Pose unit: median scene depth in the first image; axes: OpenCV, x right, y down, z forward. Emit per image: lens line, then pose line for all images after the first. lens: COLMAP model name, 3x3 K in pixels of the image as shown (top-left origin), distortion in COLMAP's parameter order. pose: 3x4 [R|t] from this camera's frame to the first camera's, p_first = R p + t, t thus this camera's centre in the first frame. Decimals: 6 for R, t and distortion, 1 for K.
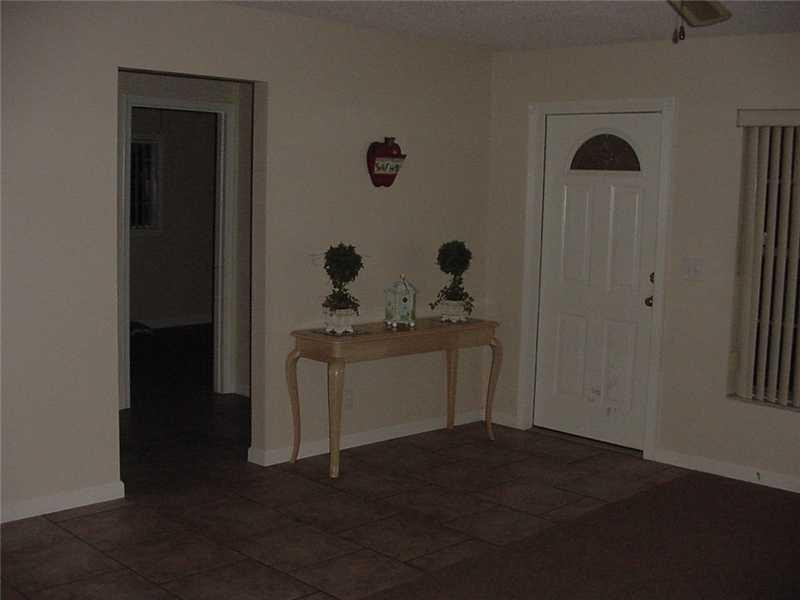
lens RADIAL K [[1082.4, 0, 400.0], [0, 1082.4, 300.0], [0, 0, 1]] dist [-0.026629, -0.016470]
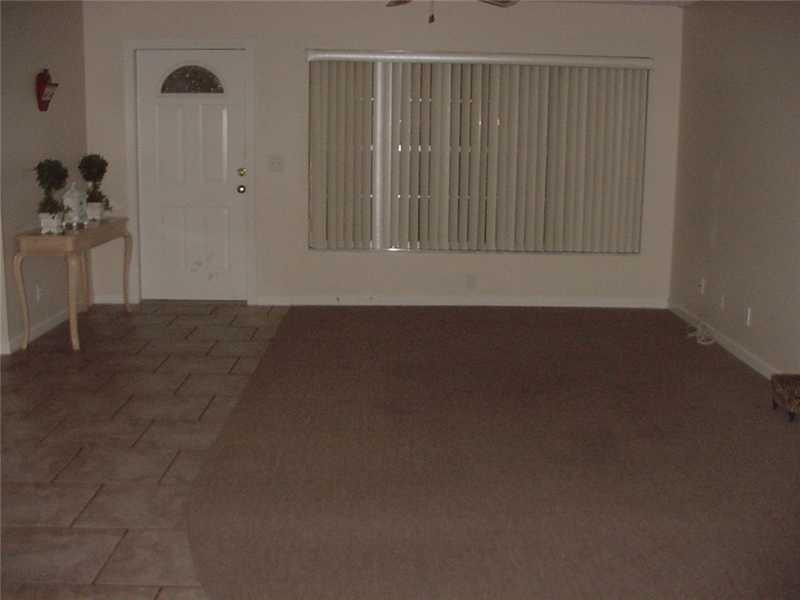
lens RADIAL K [[1082.4, 0, 400.0], [0, 1082.4, 300.0], [0, 0, 1]] dist [-0.026629, -0.016470]
pose [[0.732940, -0.144270, 0.664819, -0.535057], [0.096814, 0.989428, 0.107978, 0.010899], [-0.673369, -0.014777, 0.739159, -0.141624]]
